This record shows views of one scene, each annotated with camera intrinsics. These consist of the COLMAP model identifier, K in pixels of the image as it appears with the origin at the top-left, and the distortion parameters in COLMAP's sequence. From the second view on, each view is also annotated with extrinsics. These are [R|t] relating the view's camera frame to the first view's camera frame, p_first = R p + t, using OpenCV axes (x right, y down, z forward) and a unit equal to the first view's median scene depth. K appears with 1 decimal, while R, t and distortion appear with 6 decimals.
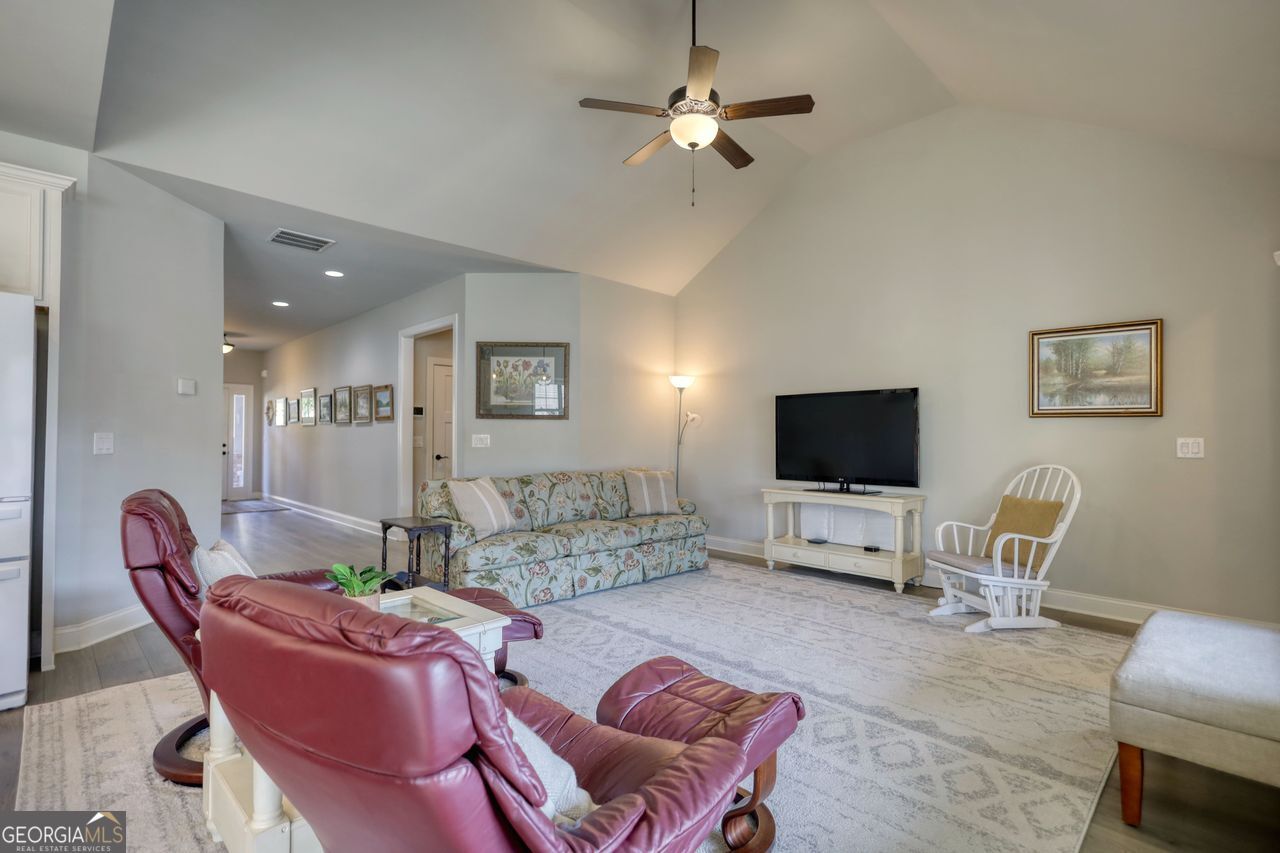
lens RADIAL K [[593.1, 0, 643.6], [0, 593.1, 429.1], [0, 0, 1]] dist [0.003125, 0.000572]
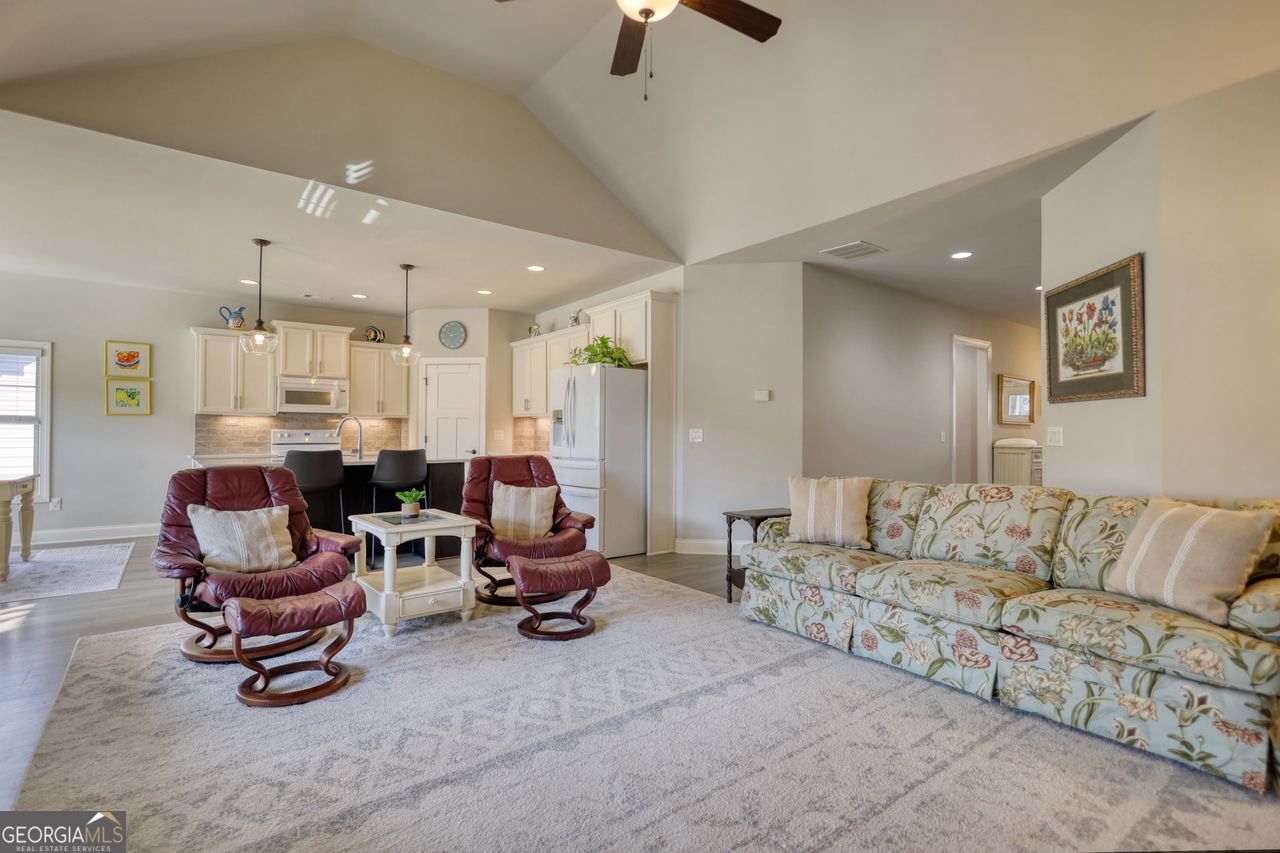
lens RADIAL K [[593.1, 0, 643.6], [0, 593.1, 429.1], [0, 0, 1]] dist [0.003125, 0.000572]
pose [[-0.100026, -0.012852, -0.994902, 0.591479], [0.009445, 0.999859, -0.013866, 0.022249], [0.994940, -0.010784, -0.099890, 0.798383]]
